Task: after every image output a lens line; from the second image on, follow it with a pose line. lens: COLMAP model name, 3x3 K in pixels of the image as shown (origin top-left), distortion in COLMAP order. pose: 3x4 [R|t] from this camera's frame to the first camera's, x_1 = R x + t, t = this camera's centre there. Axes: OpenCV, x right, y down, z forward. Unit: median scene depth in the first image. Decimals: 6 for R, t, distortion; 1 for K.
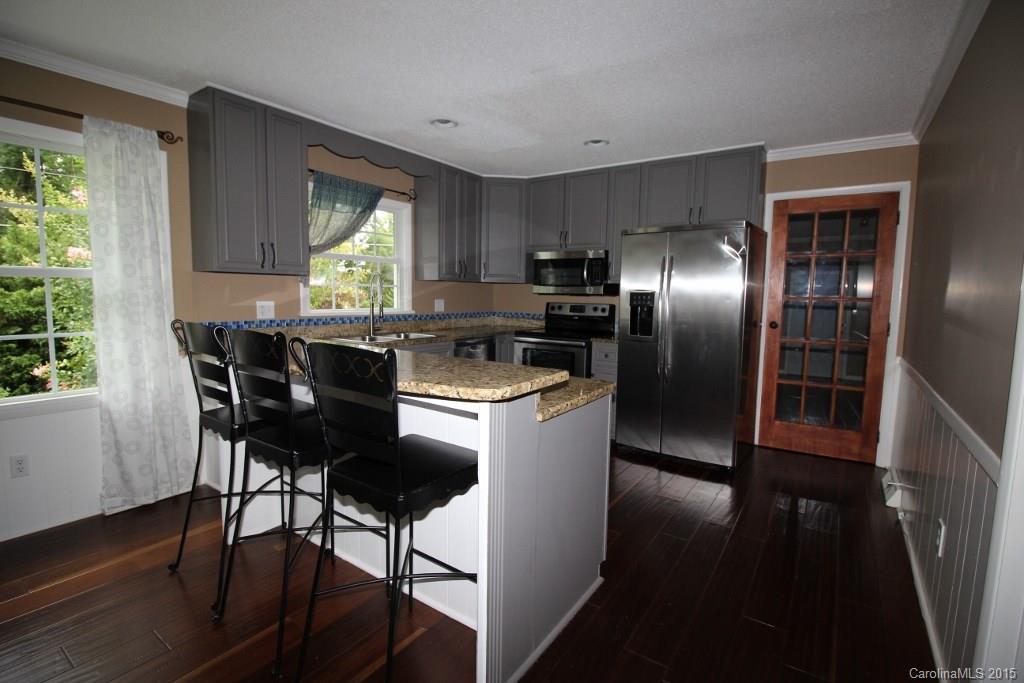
lens RADIAL K [[478.4, 0, 513.8], [0, 478.4, 339.7], [0, 0, 1]] dist [0.010427, -0.018458]
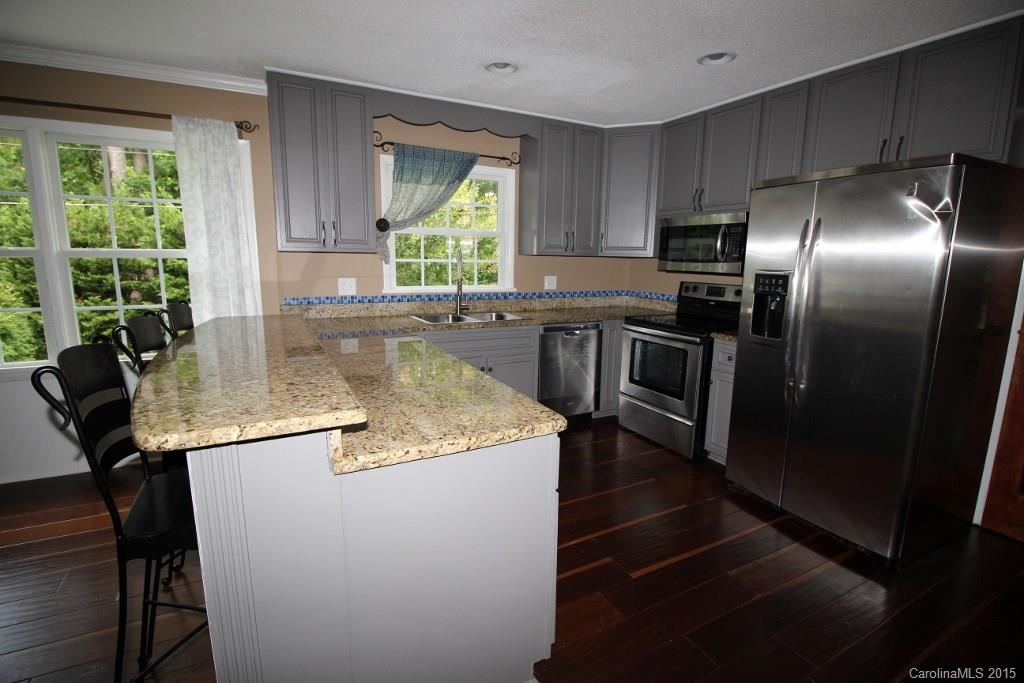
lens RADIAL K [[478.4, 0, 513.8], [0, 478.4, 339.7], [0, 0, 1]] dist [0.010427, -0.018458]
pose [[0.886798, 0.077373, -0.455634, 0.260299], [-0.046885, 0.995861, 0.077859, -0.041151], [0.459773, -0.047683, 0.886756, 0.219271]]
